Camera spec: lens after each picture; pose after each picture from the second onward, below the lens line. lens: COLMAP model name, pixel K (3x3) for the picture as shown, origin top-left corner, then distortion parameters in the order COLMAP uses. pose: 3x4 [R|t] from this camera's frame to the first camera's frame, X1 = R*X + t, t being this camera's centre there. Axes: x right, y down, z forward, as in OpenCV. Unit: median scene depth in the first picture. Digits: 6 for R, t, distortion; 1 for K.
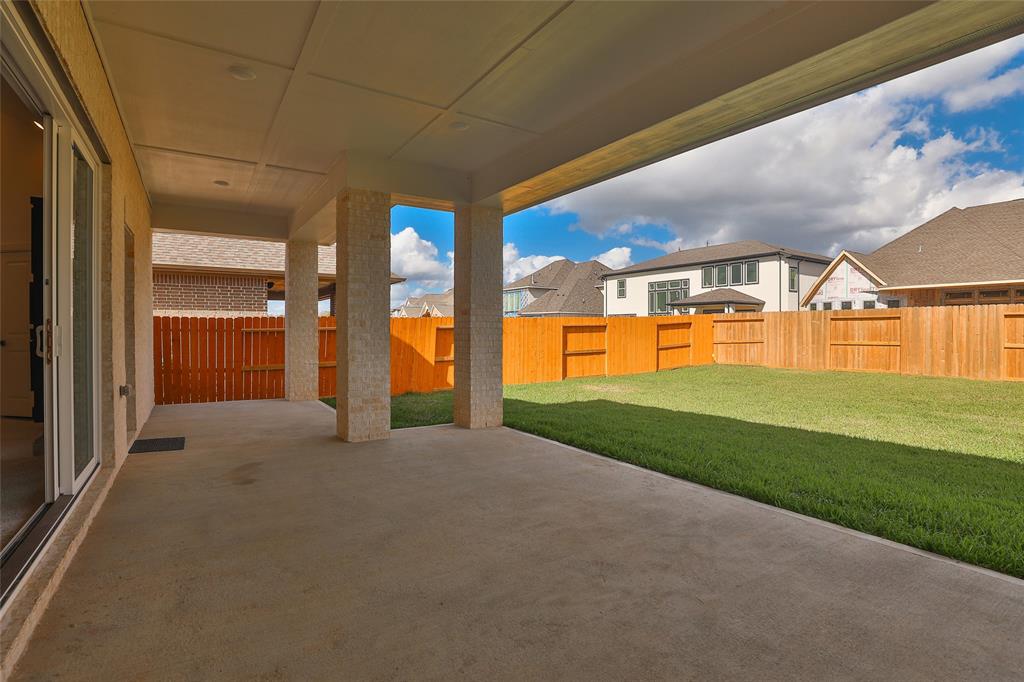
lens RADIAL K [[495.6, 0, 513.8], [0, 495.6, 333.8], [0, 0, 1]] dist [-0.011538, -0.000432]
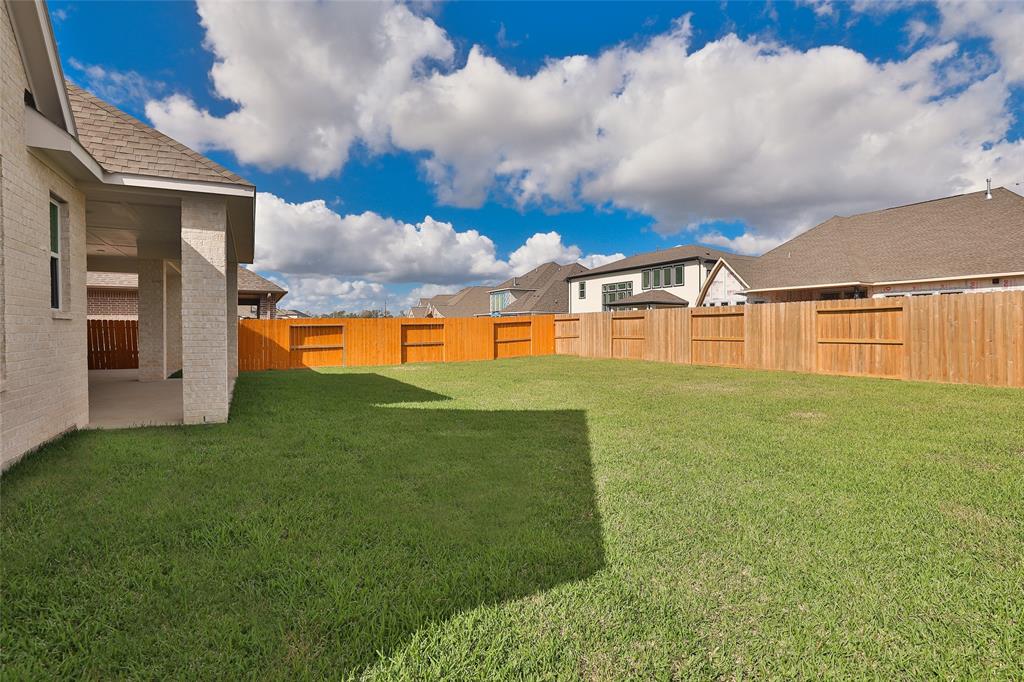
lens RADIAL K [[495.6, 0, 517.0], [0, 495.6, 334.7], [0, 0, 1]] dist [-0.011538, -0.000432]
pose [[0.995529, -0.000875, -0.094449, 0.510867], [0.001297, 0.999989, 0.004412, 0.006135], [0.094445, -0.004515, 0.995520, -0.296232]]
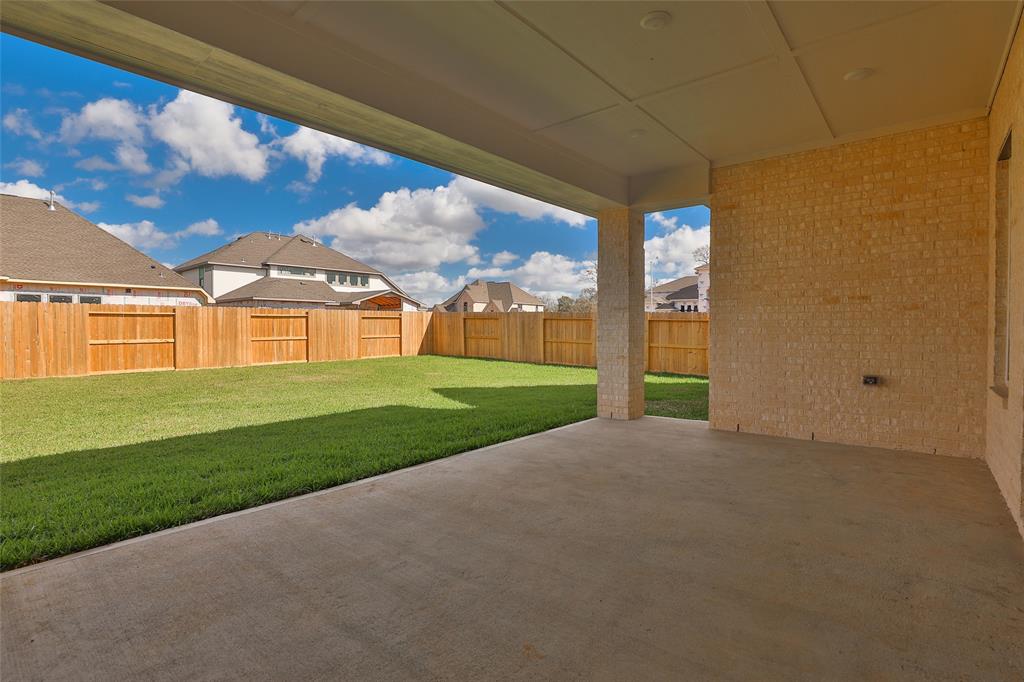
lens RADIAL K [[495.6, 0, 514.7], [0, 495.6, 340.6], [0, 0, 1]] dist [-0.011538, -0.000432]
pose [[-0.277317, -0.025435, 0.960442, -0.243110], [0.008596, 0.999544, 0.028952, -0.002326], [-0.960740, 0.016285, -0.276971, 0.352692]]
